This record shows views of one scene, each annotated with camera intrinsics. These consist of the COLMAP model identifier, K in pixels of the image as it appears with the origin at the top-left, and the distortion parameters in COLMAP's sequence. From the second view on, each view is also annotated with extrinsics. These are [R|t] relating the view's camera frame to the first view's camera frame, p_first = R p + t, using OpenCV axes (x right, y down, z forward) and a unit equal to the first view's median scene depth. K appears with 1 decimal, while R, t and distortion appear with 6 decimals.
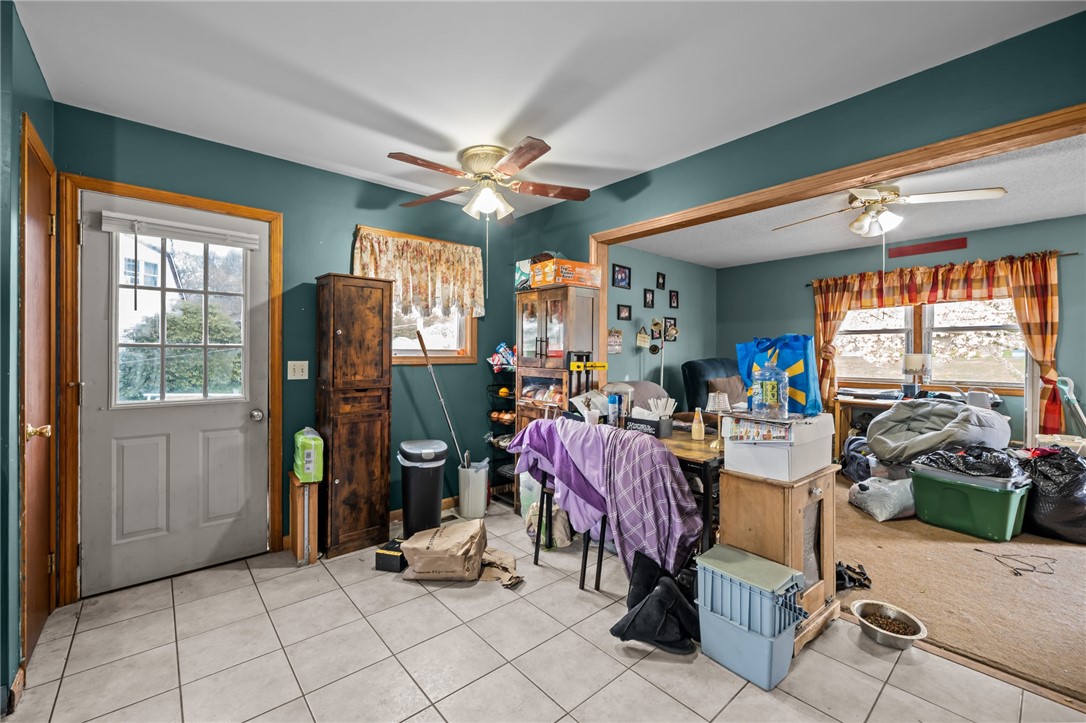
lens RADIAL K [[446.6, 0, 537.0], [0, 446.6, 354.4], [0, 0, 1]] dist [-0.000194, 0.000170]
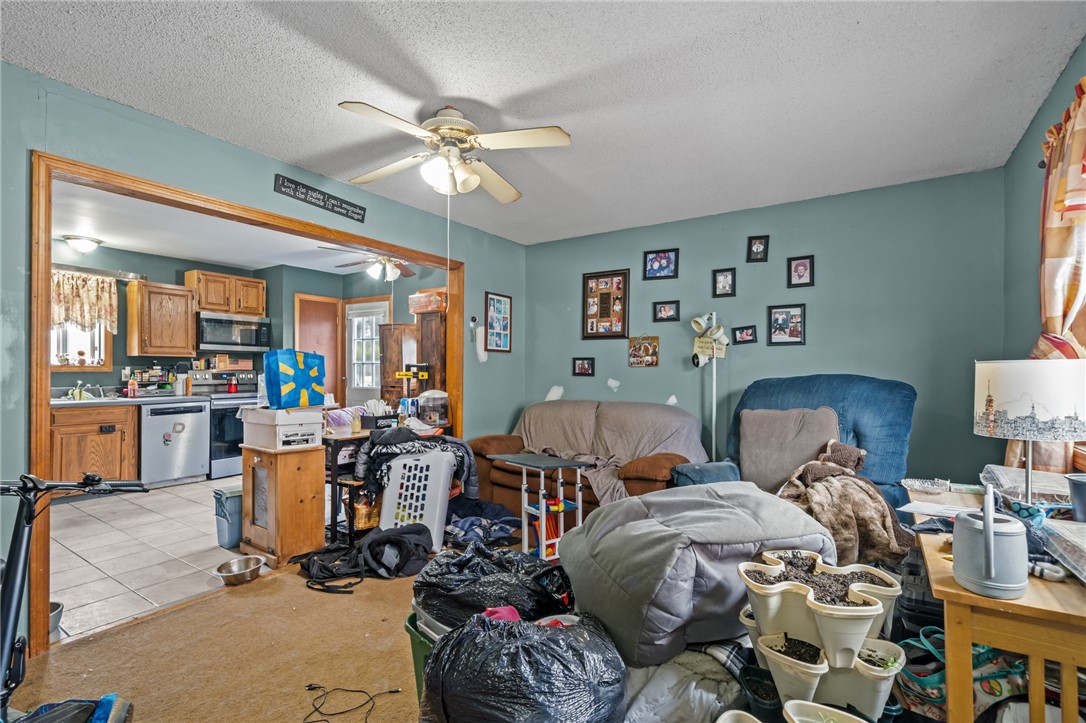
lens RADIAL K [[510.1, 0, 533.7], [0, 510.1, 373.8], [0, 0, 1]] dist [-0.000442, -0.000303]
pose [[0.258054, 0.007106, -0.966104, 1.467840], [-0.006912, 0.999961, 0.005509, 0.011132], [0.966106, 0.005256, 0.258093, 0.866152]]
